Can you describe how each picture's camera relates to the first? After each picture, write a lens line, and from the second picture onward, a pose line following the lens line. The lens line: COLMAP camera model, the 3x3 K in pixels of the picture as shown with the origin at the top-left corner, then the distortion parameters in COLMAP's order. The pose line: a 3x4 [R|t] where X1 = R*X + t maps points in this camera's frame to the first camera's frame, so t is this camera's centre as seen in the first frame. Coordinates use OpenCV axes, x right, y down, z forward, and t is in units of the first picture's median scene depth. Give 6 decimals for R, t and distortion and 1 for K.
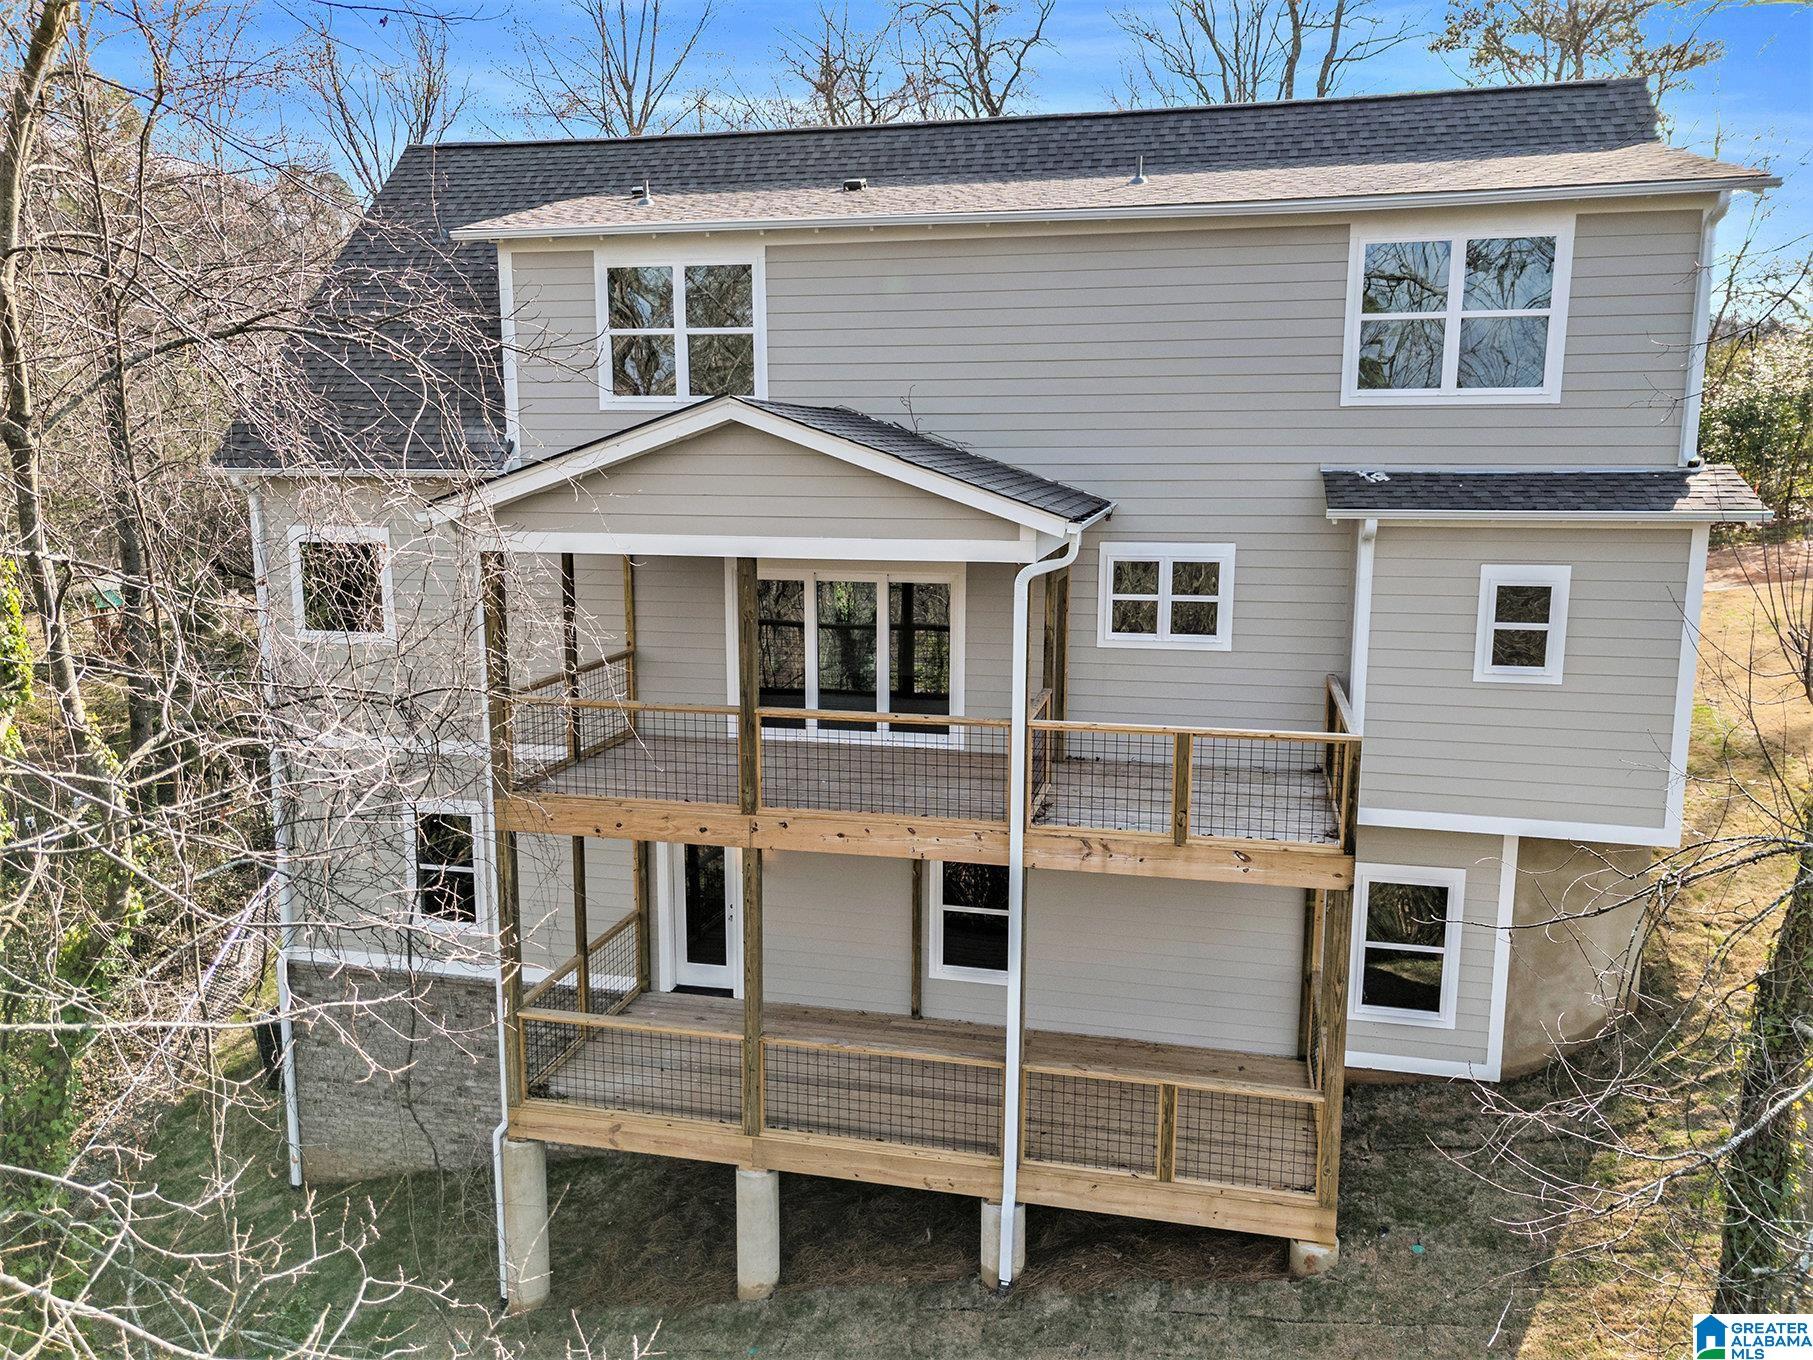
lens RADIAL K [[1331.6, 0, 903.2], [0, 1331.6, 670.0], [0, 0, 1]] dist [0.058265, -0.039345]
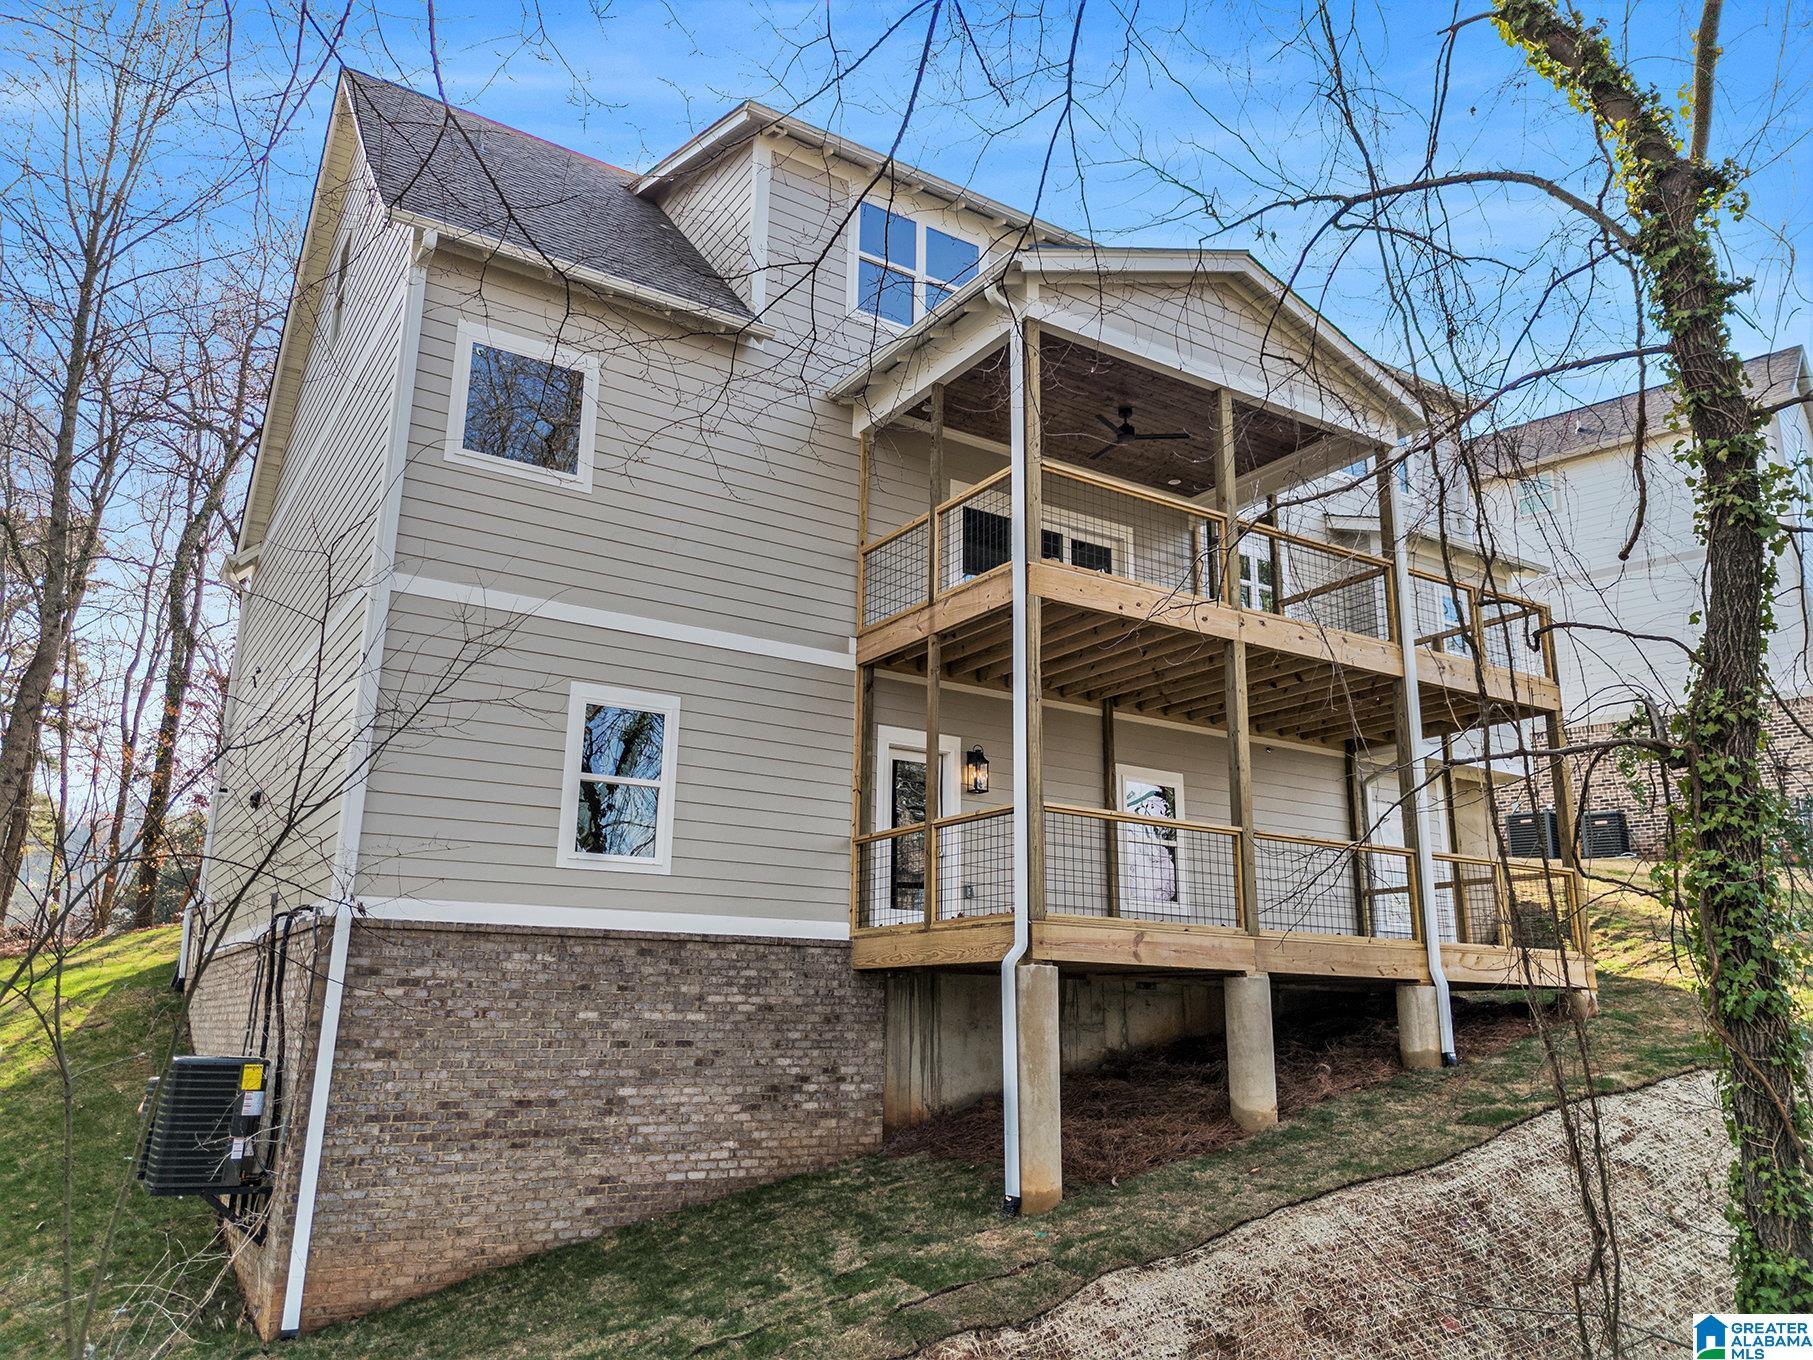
lens RADIAL K [[1331.6, 0, 903.2], [0, 1331.6, 670.0], [0, 0, 1]] dist [0.058265, -0.039345]
pose [[0.694771, 0.194682, 0.692382, -0.749465], [0.103392, 0.925636, -0.364017, 0.373273], [-0.711761, 0.324495, 0.622976, 0.388017]]
